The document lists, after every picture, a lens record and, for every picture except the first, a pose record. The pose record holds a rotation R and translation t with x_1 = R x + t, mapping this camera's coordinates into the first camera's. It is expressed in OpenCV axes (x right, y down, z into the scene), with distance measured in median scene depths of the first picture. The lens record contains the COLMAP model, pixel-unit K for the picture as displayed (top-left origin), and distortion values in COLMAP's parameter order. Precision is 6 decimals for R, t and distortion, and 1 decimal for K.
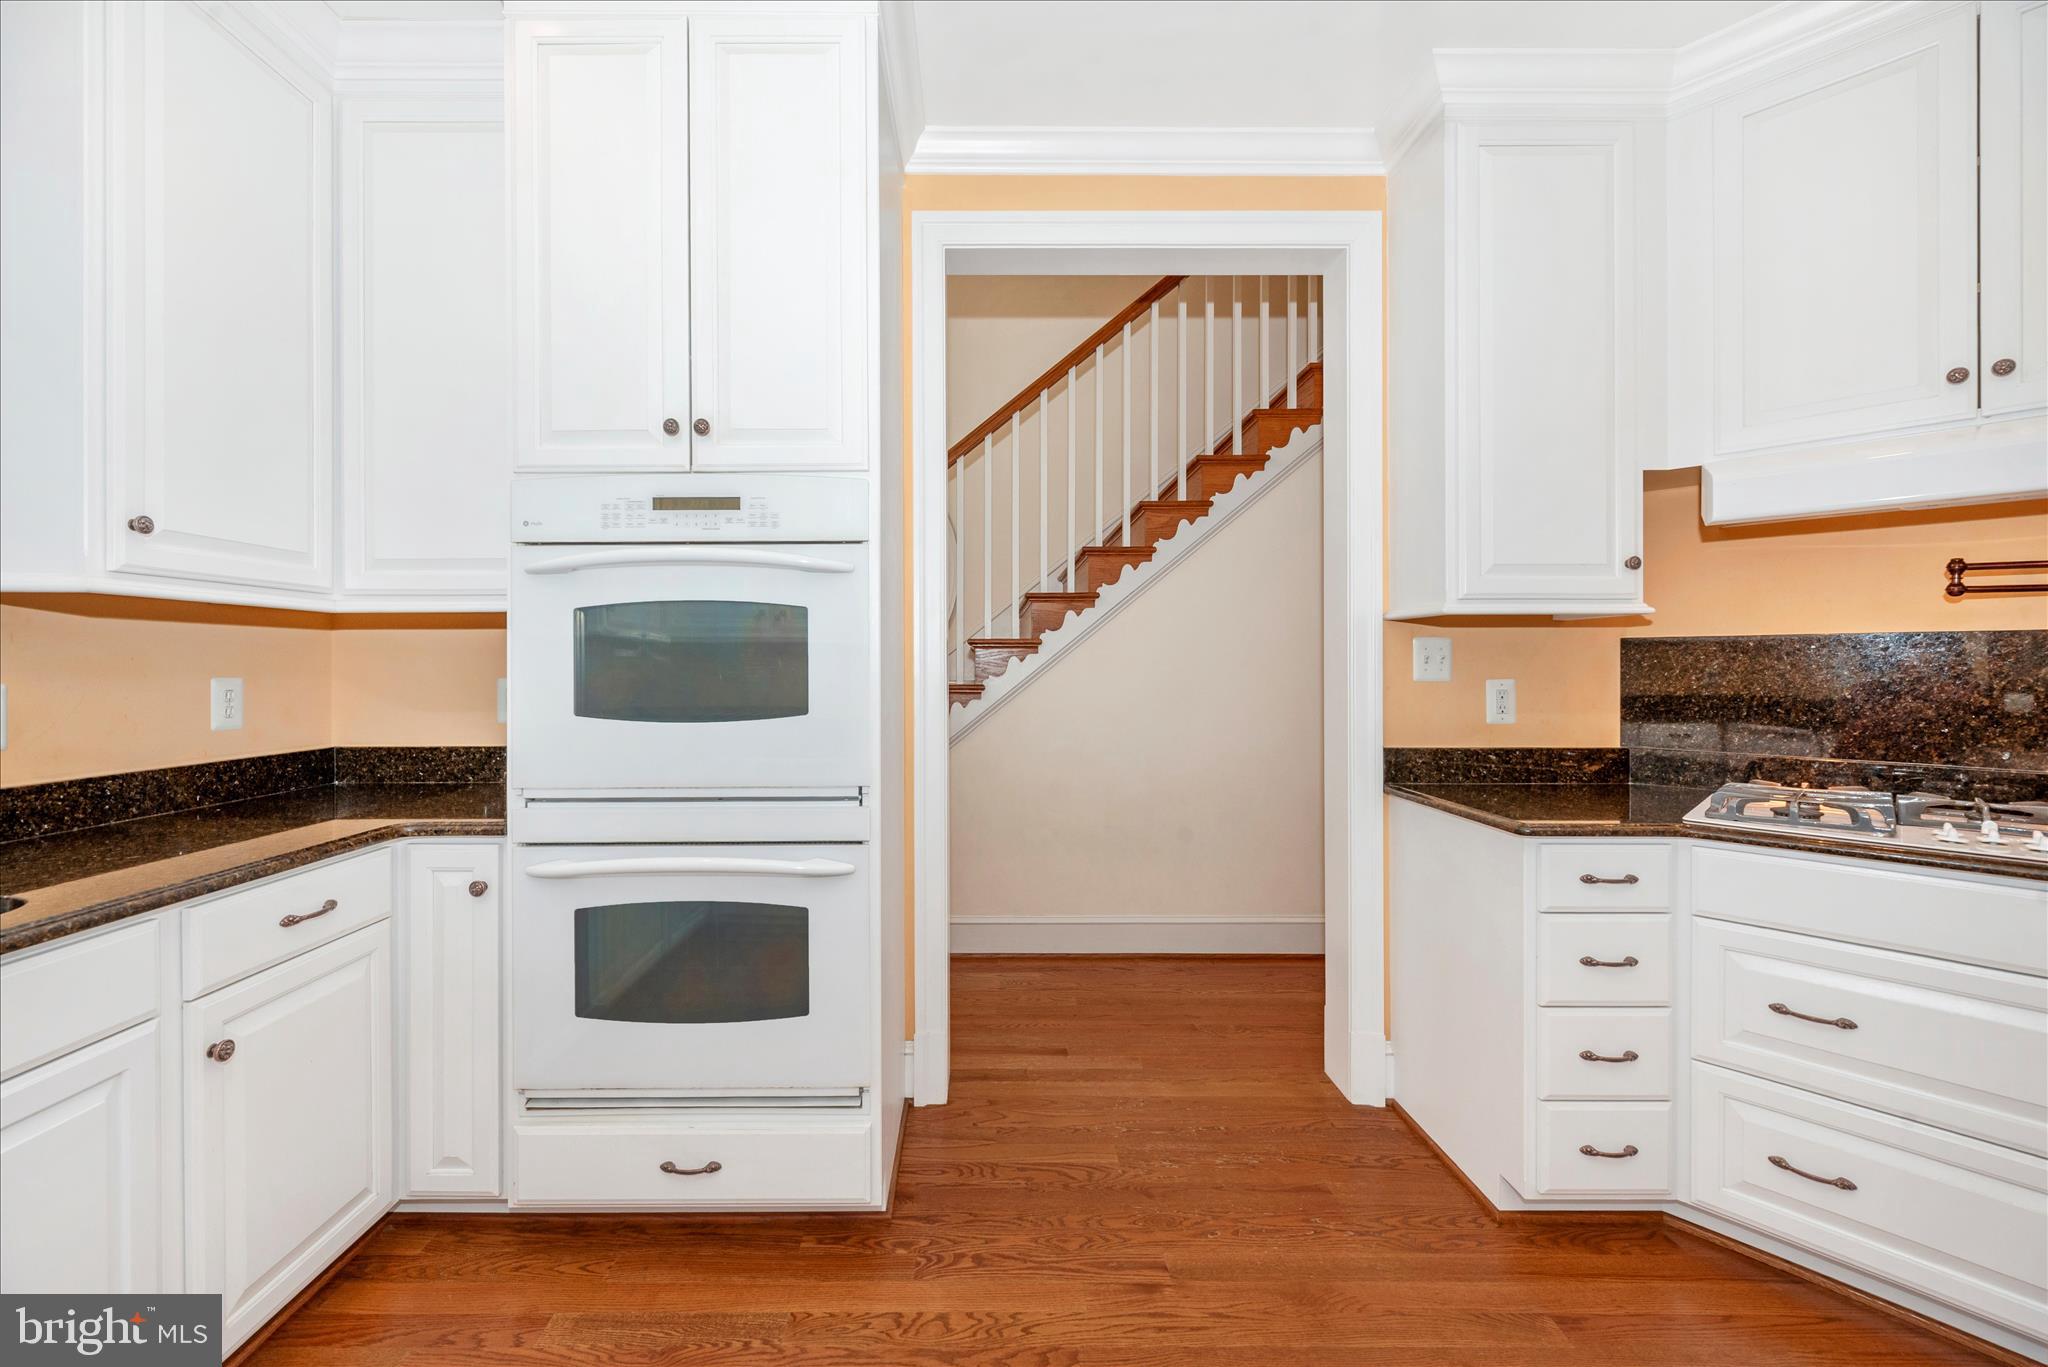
lens RADIAL K [[848.9, 0, 1013.6], [0, 848.9, 673.3], [0, 0, 1]] dist [0.002369, 0.000359]
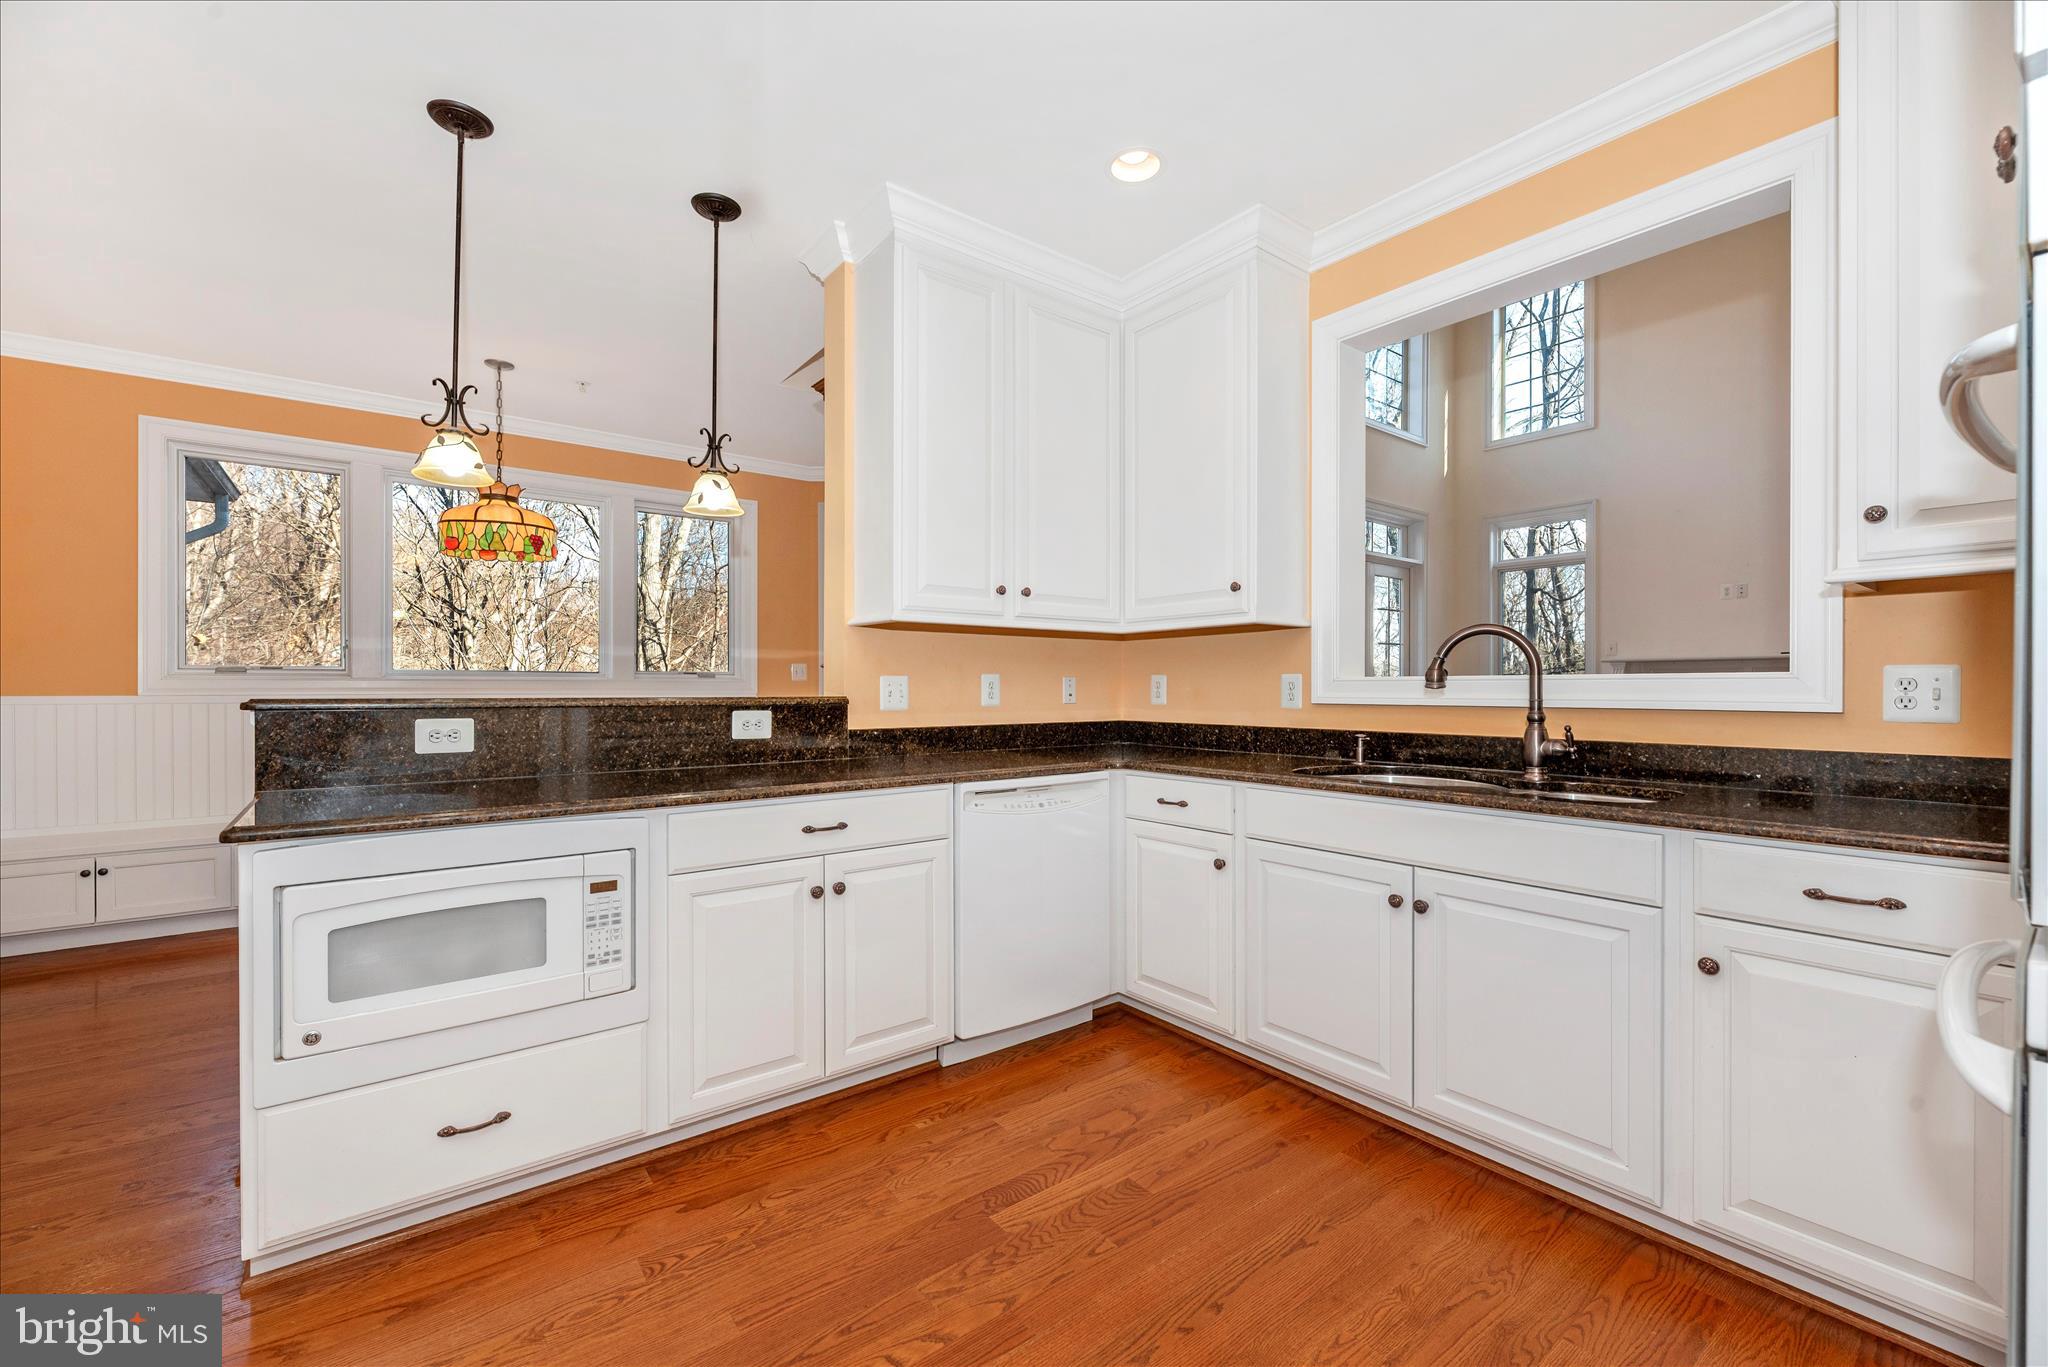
lens RADIAL K [[815.5, 0, 1064.0], [0, 815.5, 685.1], [0, 0, 1]] dist [-0.004216, -0.000625]
pose [[-0.777951, 0.000806, -0.628324, 0.352490], [-0.005395, 0.999954, 0.007962, 0.033494], [0.628301, 0.009584, -0.777911, 1.001503]]
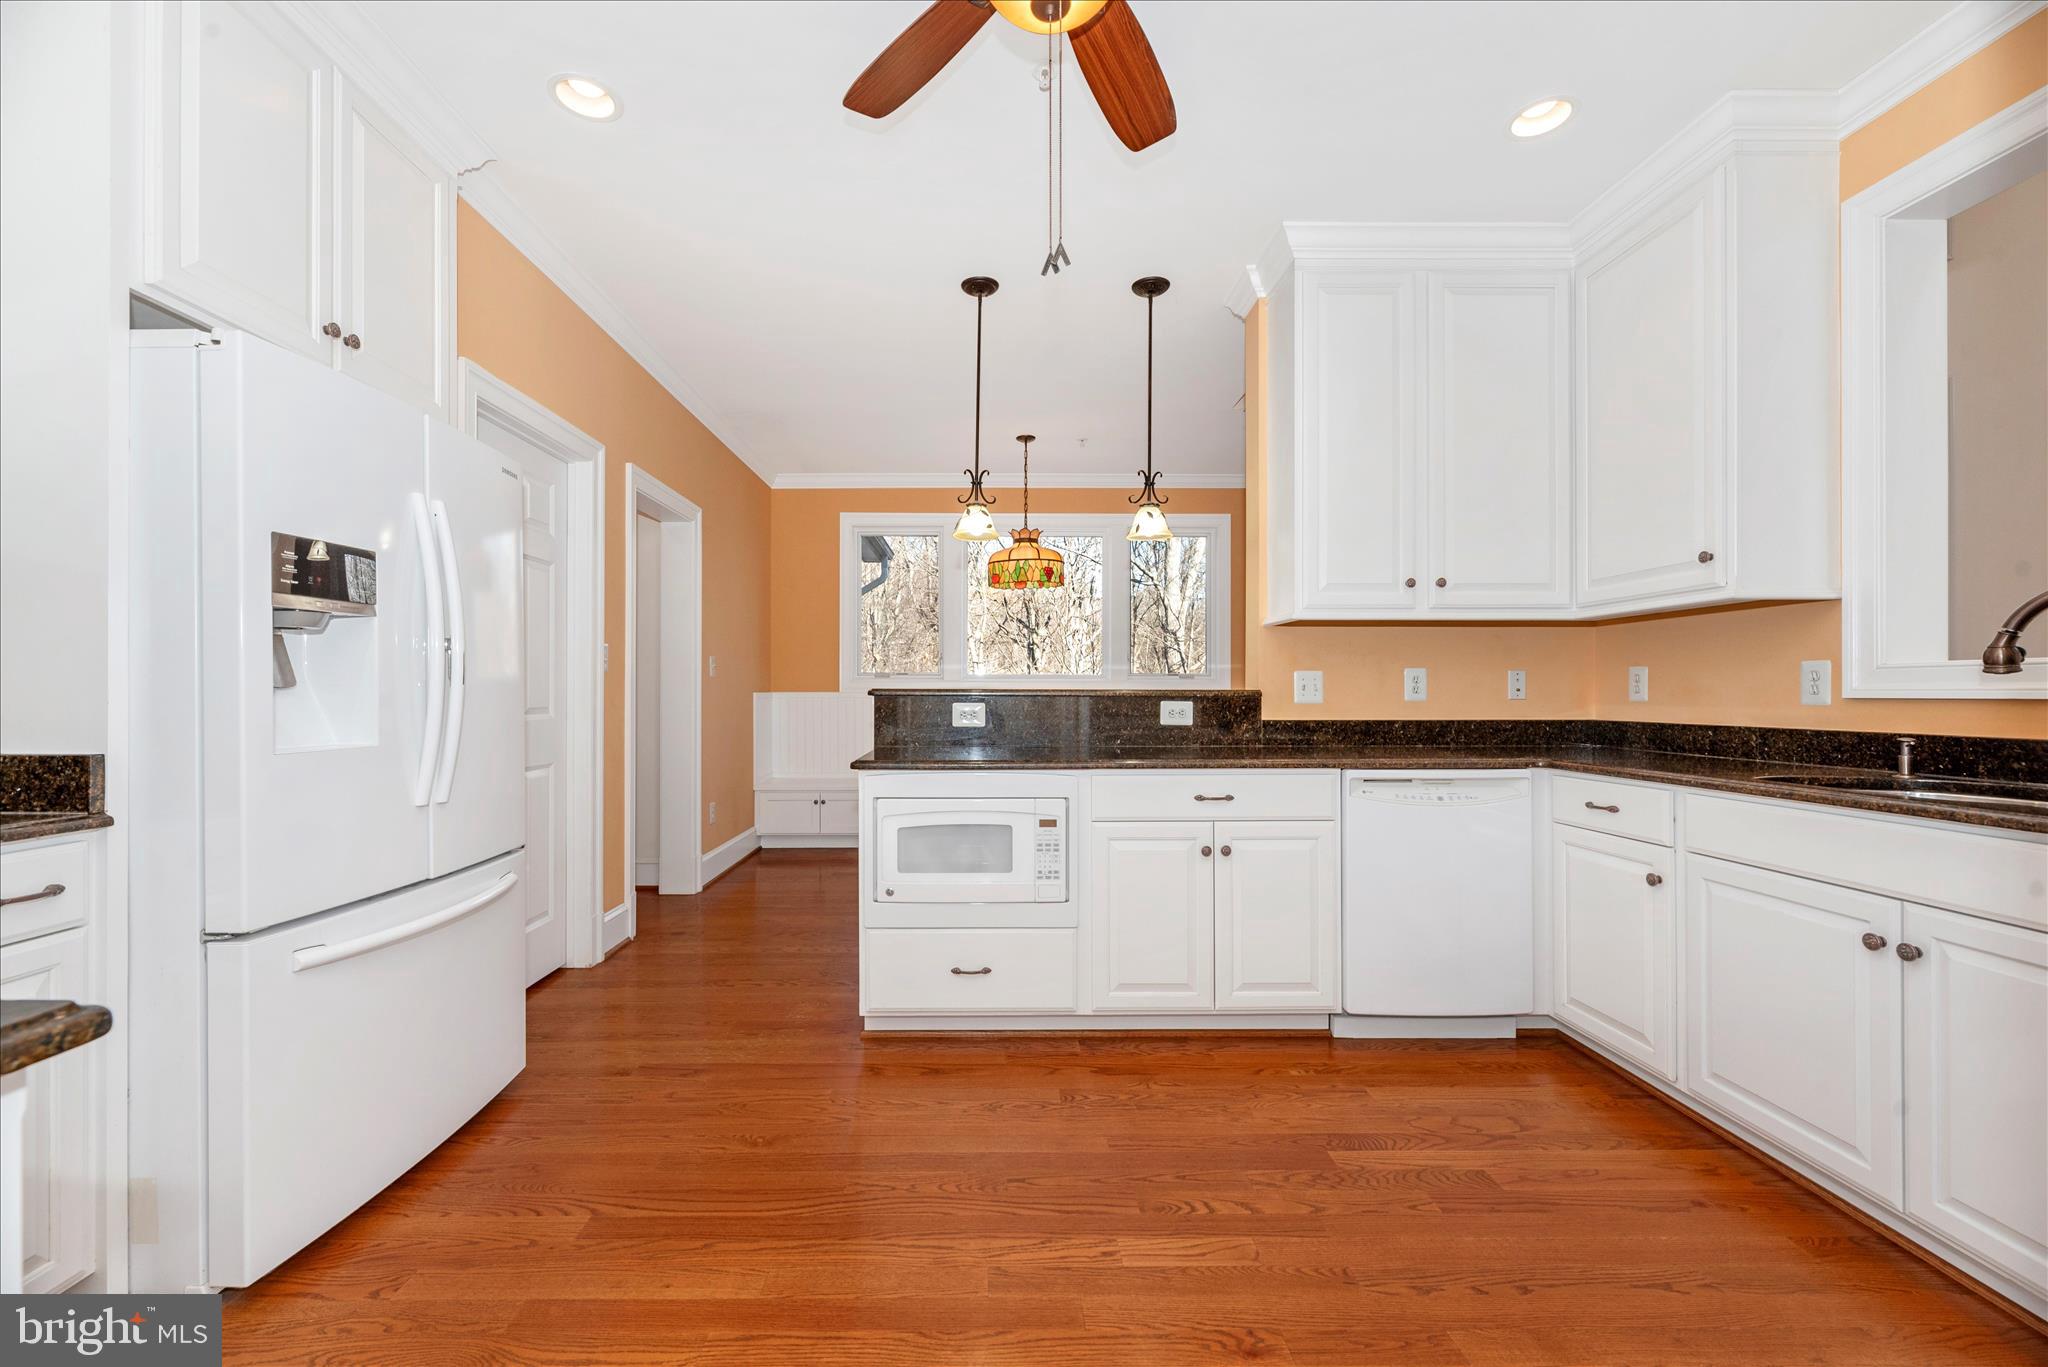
lens RADIAL K [[853.3, 0, 1024.0], [0, 853.3, 683.5], [0, 0, 1]] dist [-0.002868, 0.000150]
pose [[-0.999726, 0.001598, -0.023343, 0.234040], [0.001597, 0.999999, 0.000061, 0.056095], [0.023343, 0.000024, -0.999728, 1.331835]]
